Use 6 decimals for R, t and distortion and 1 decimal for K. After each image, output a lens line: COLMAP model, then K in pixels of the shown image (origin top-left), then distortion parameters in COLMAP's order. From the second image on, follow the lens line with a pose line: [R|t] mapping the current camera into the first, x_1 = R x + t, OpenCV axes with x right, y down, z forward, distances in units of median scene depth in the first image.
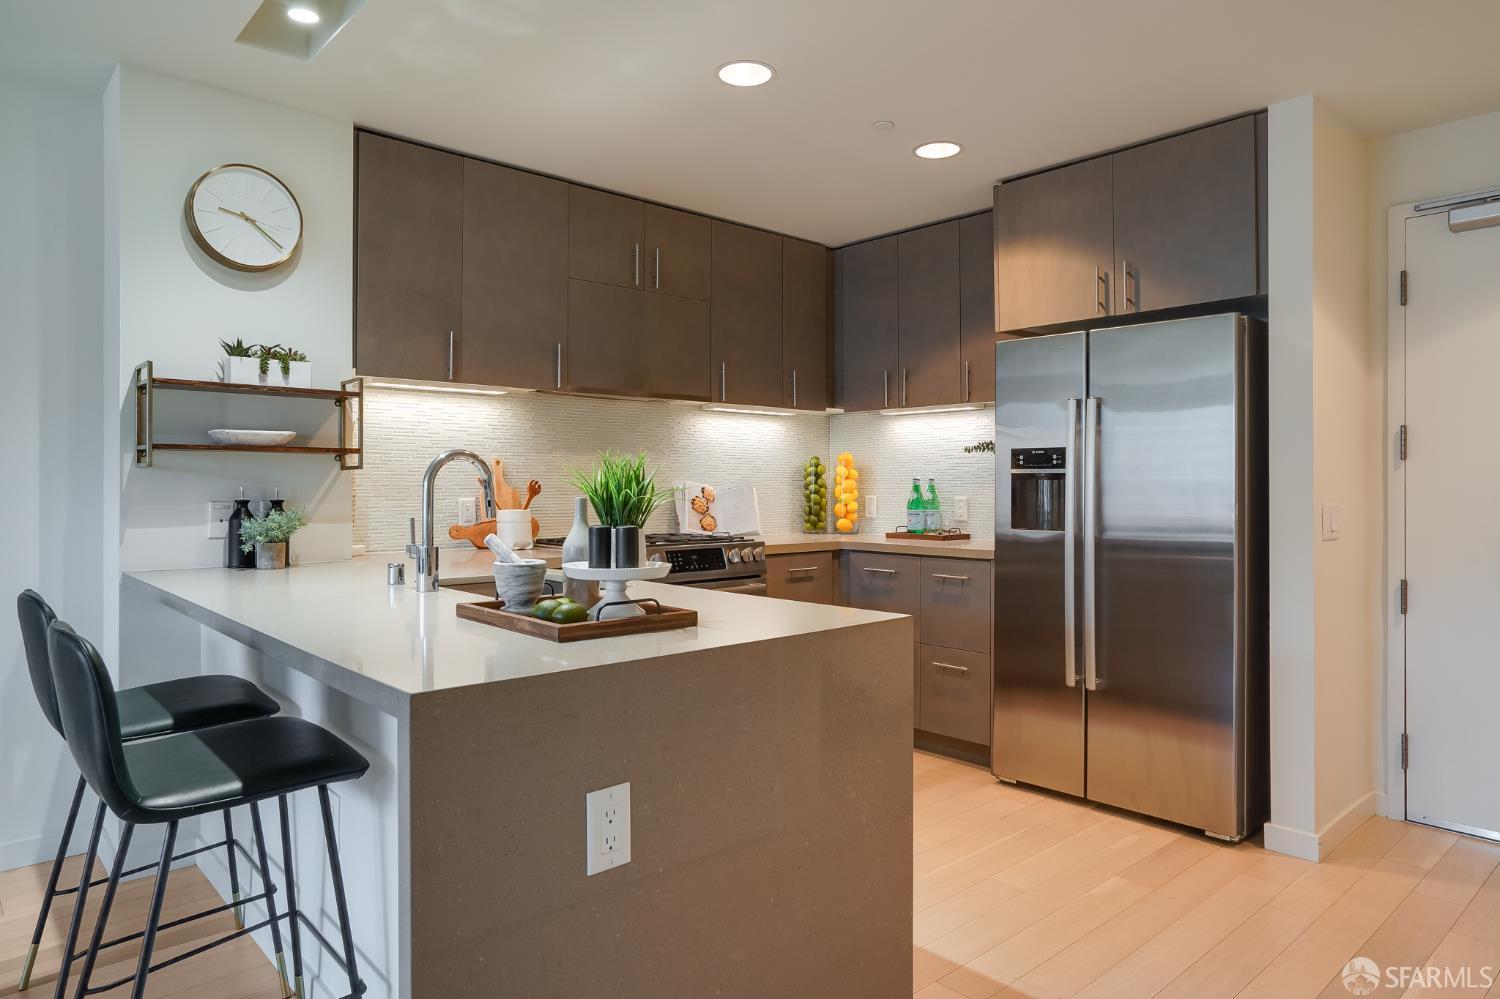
lens RADIAL K [[929.6, 0, 701.4], [0, 929.6, 482.3], [0, 0, 1]] dist [0.004101, 0.003406]
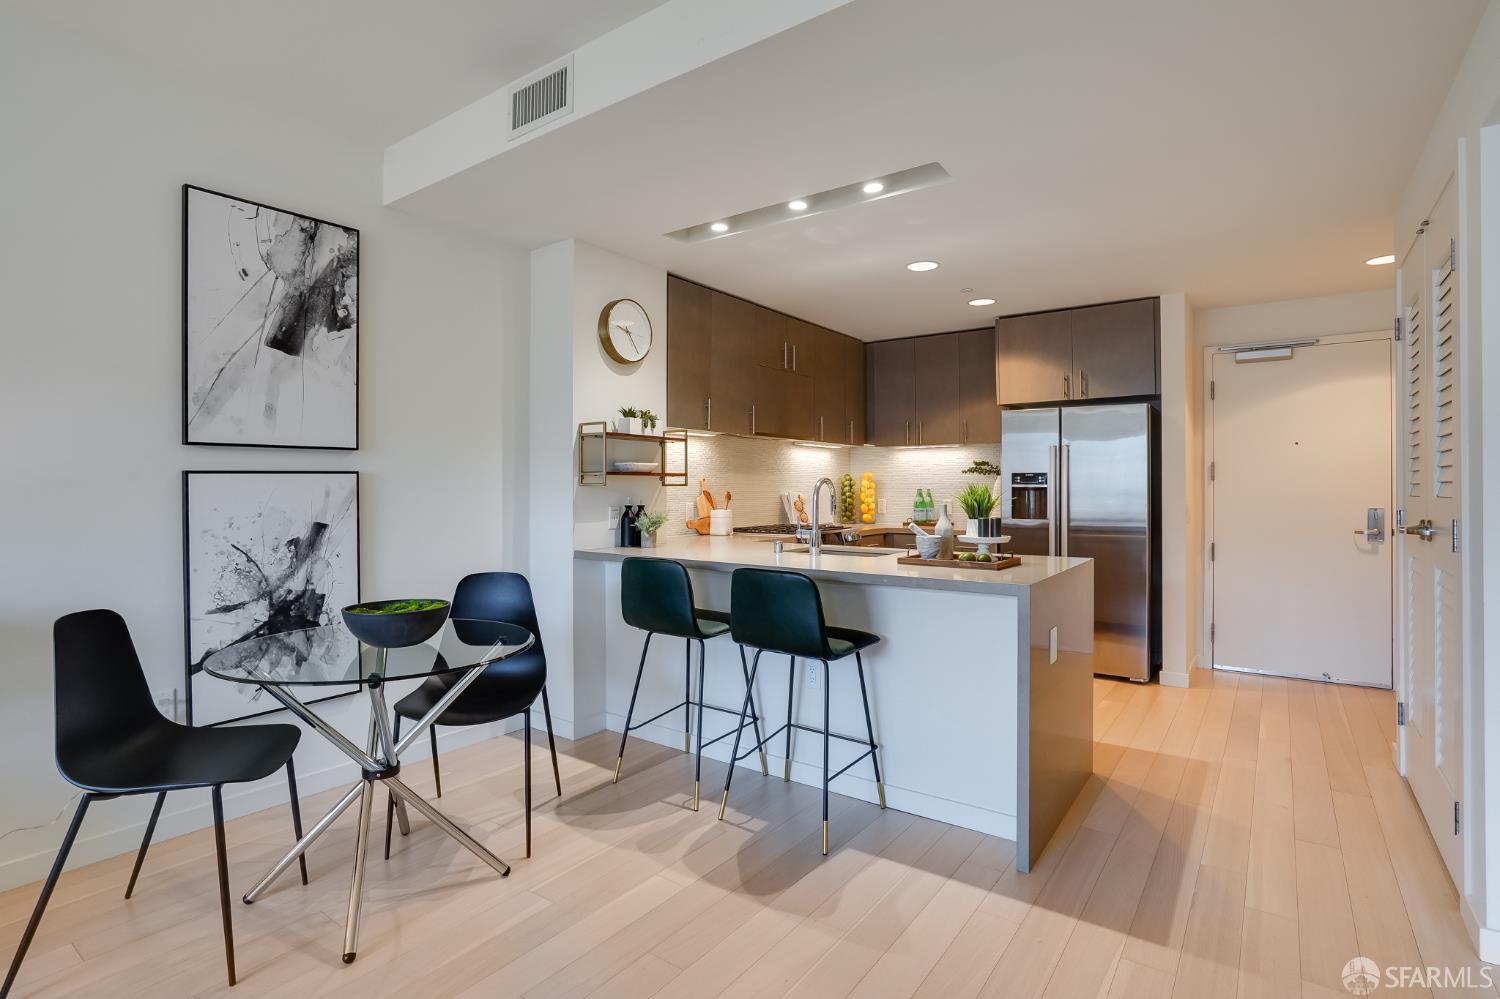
lens RADIAL K [[728.9, 0, 742.2], [0, 728.9, 487.5], [0, 0, 1]] dist [0.000439, 0.000158]
pose [[0.977271, -0.001051, 0.211991, -0.468865], [0.000663, 0.999998, 0.001904, -0.012077], [-0.211992, -0.001720, 0.977270, -0.237202]]
